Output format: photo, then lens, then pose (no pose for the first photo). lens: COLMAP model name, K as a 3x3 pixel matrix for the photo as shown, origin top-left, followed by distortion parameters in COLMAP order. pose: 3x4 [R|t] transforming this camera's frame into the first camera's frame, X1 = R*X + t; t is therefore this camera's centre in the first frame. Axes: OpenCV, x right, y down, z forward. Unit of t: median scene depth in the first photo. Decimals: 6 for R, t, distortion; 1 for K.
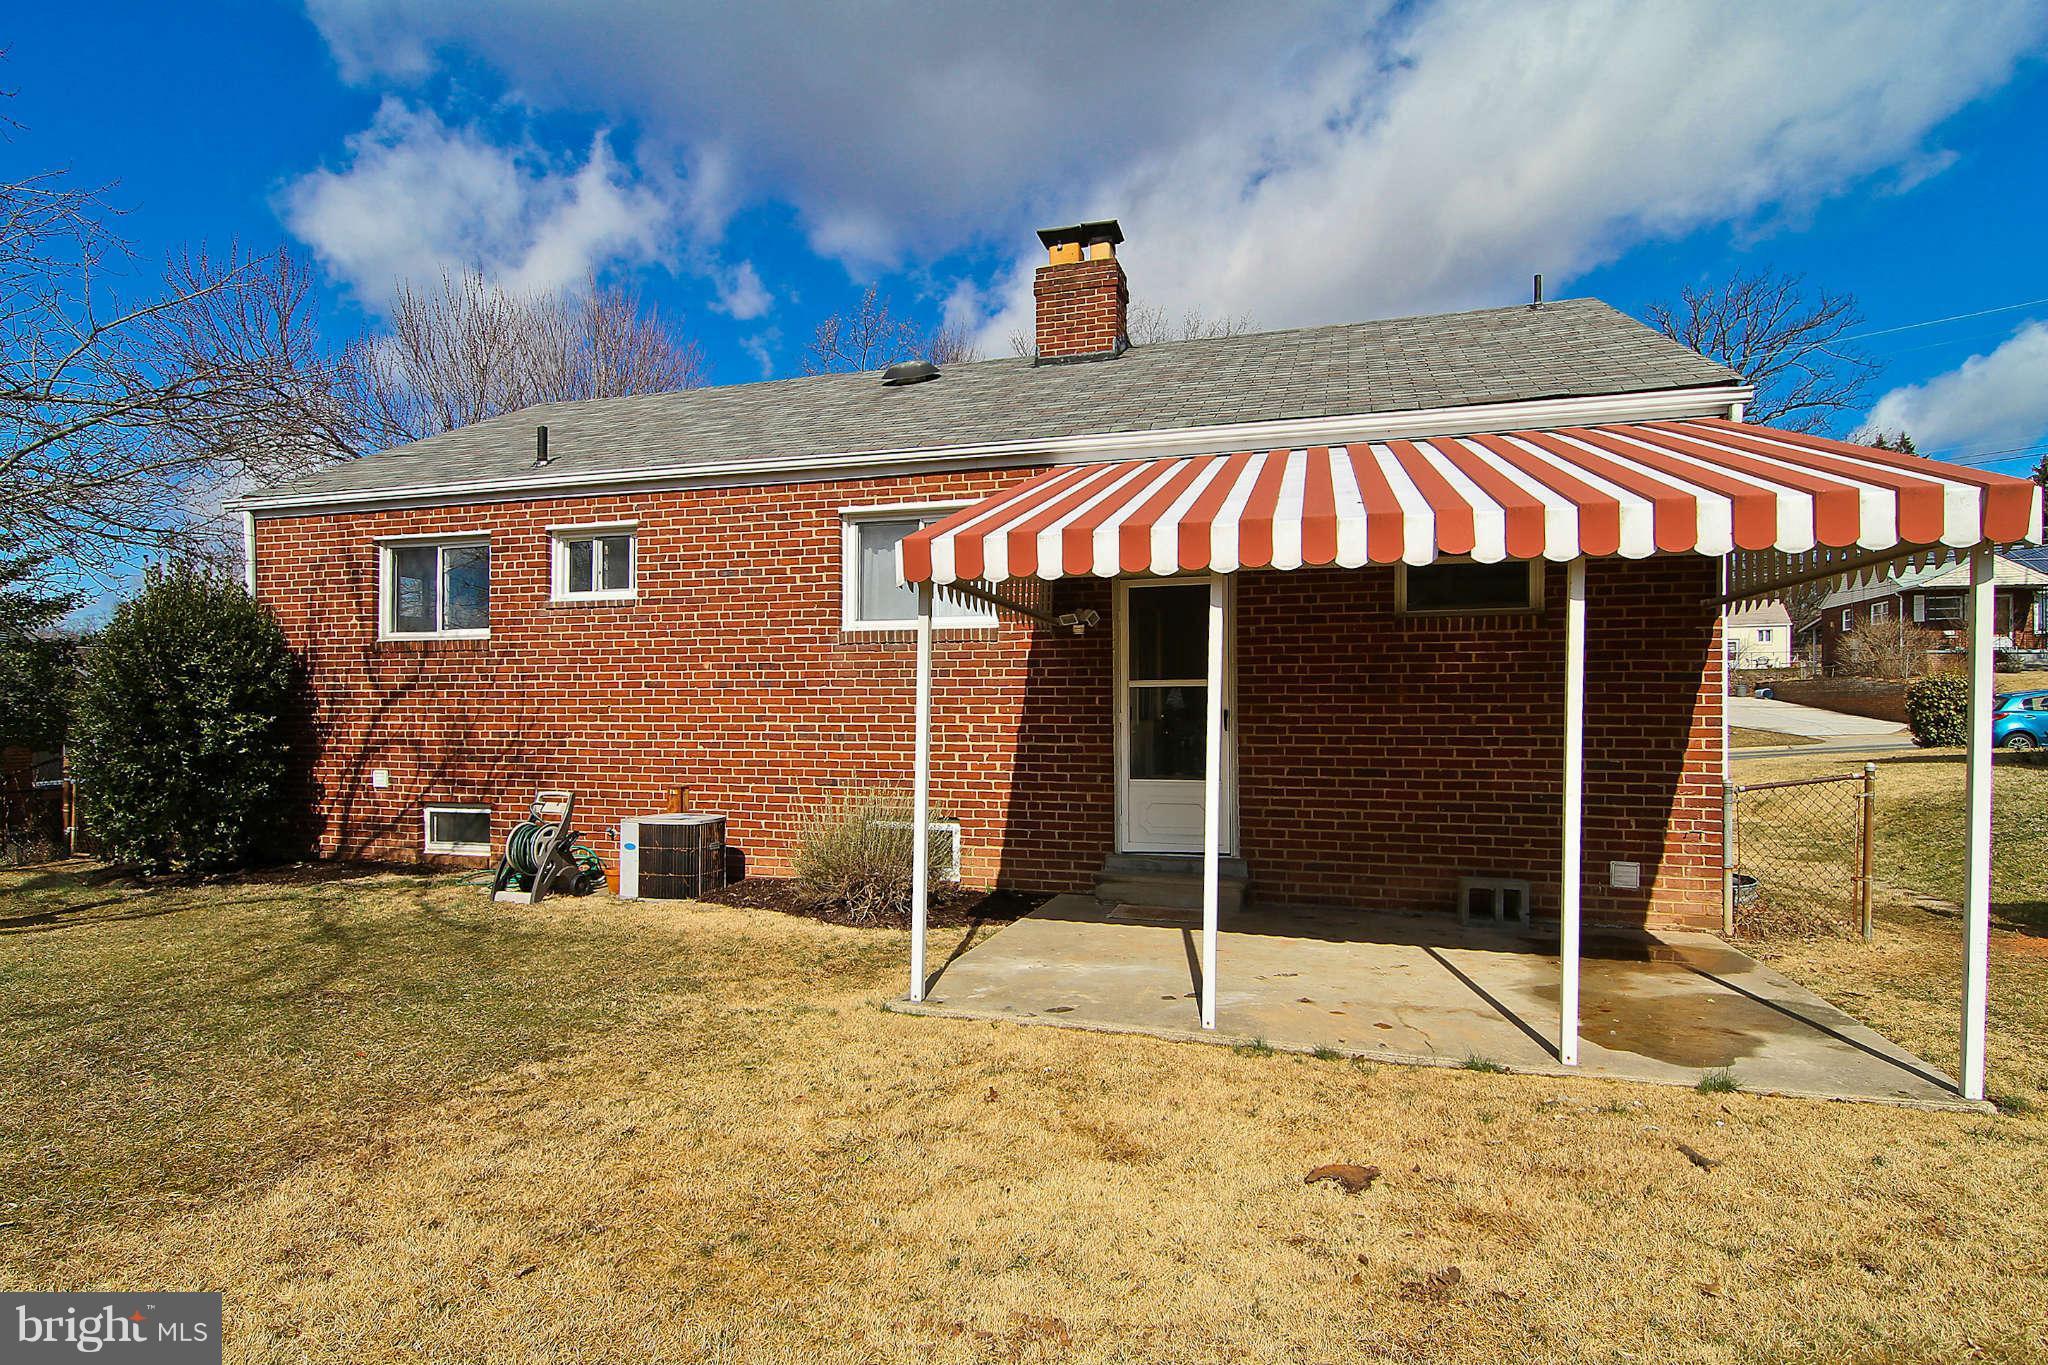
lens RADIAL K [[1035.2, 0, 1012.6], [0, 1035.2, 706.8], [0, 0, 1]] dist [0.056336, -0.042099]
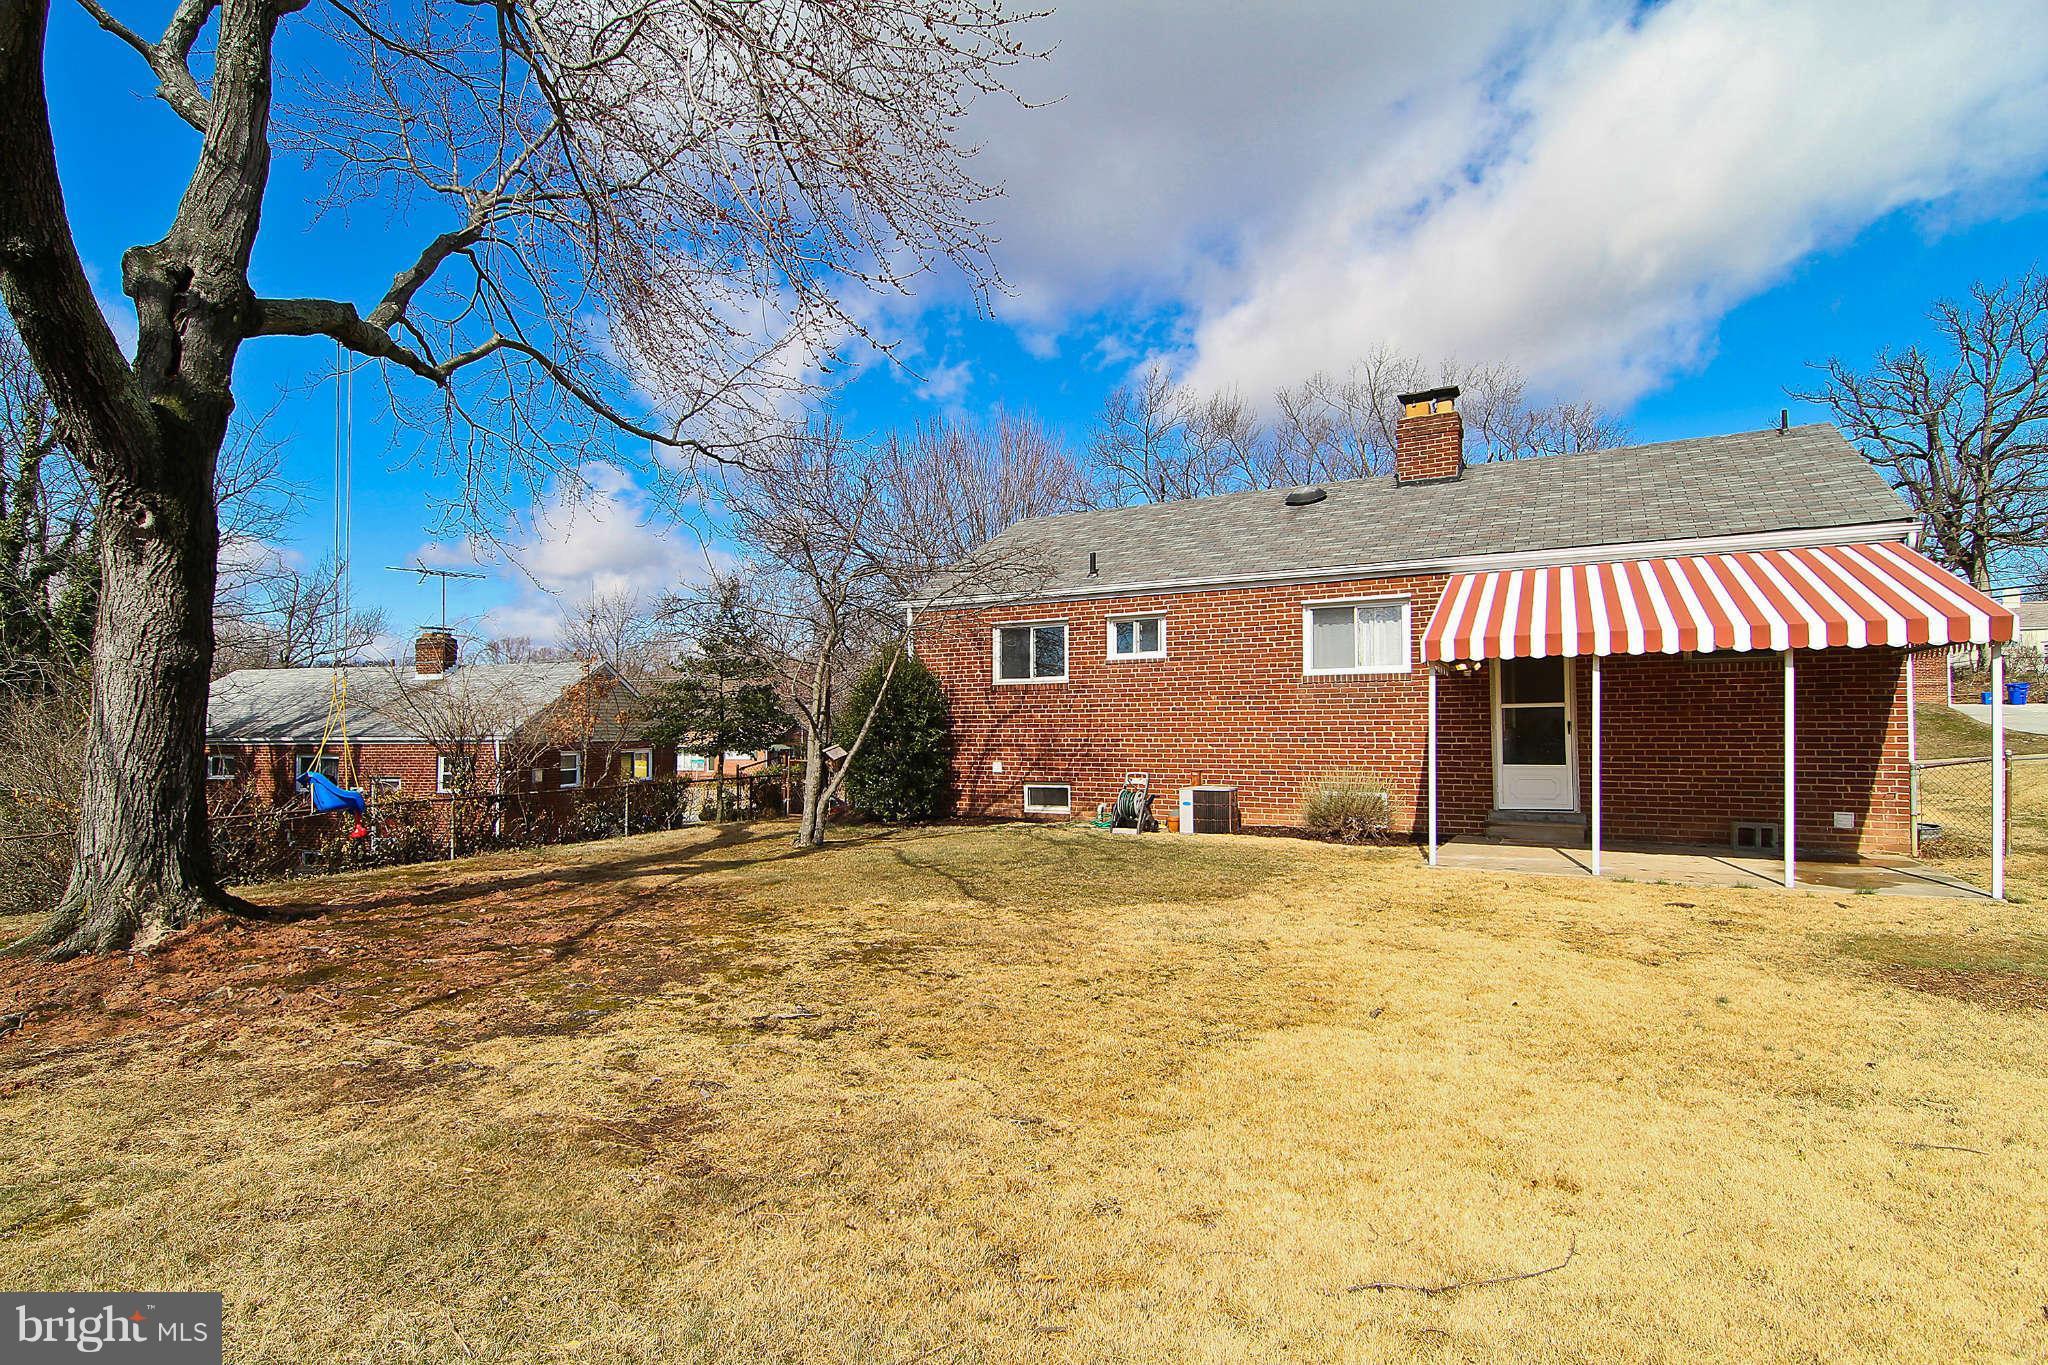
lens RADIAL K [[1035.2, 0, 1012.6], [0, 1035.2, 706.8], [0, 0, 1]] dist [0.056336, -0.042099]
pose [[0.980873, -0.012168, -0.194266, -0.316005], [0.009372, 0.999839, -0.015304, -0.002530], [0.194421, 0.013190, 0.980830, -0.748053]]
